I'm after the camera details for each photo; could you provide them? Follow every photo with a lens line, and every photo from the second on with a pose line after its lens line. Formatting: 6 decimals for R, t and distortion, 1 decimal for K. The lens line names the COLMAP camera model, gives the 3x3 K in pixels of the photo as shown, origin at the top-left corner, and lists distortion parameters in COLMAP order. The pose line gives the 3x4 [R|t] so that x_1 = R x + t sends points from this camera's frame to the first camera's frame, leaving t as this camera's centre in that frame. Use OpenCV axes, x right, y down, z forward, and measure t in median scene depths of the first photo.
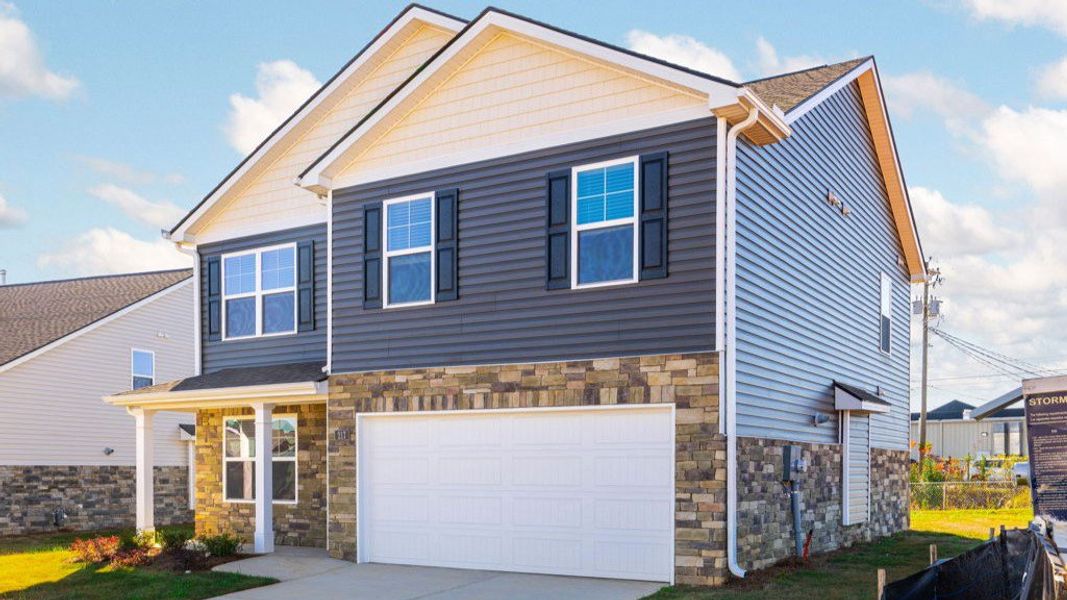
lens RADIAL K [[959.2, 0, 533.5], [0, 959.2, 300.0], [0, 0, 1]] dist [0.002015, 0.001220]
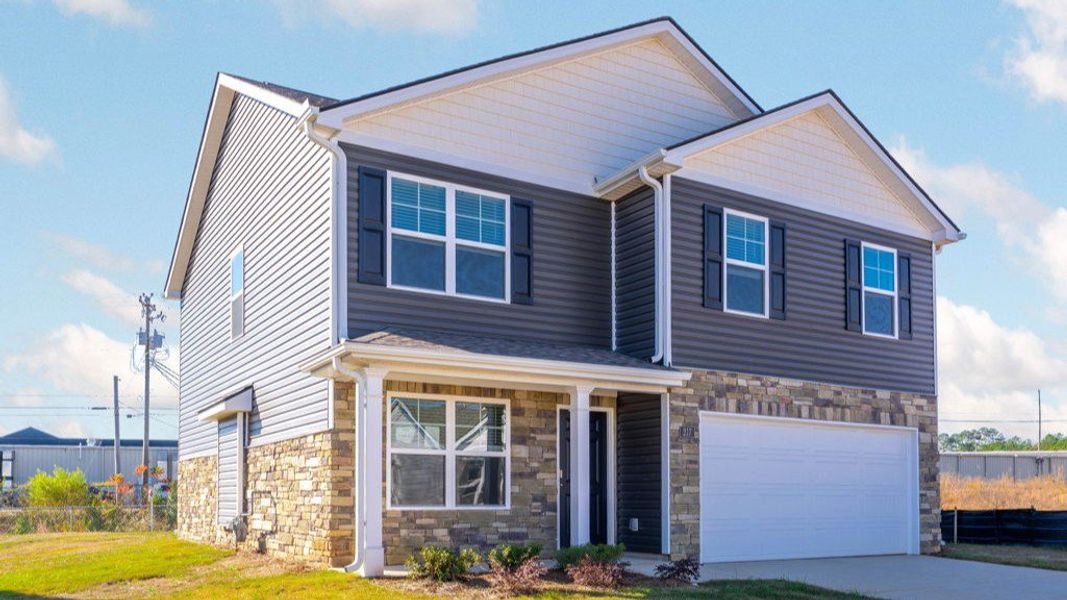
lens RADIAL K [[857.9, 0, 533.5], [0, 857.9, 316.3], [0, 0, 1]] dist [-0.003629, -0.001268]
pose [[0.461473, 0.186384, 0.867354, -1.069524], [-0.155059, 0.979578, -0.128001, 0.166655], [-0.873498, -0.075422, 0.480949, 0.755393]]
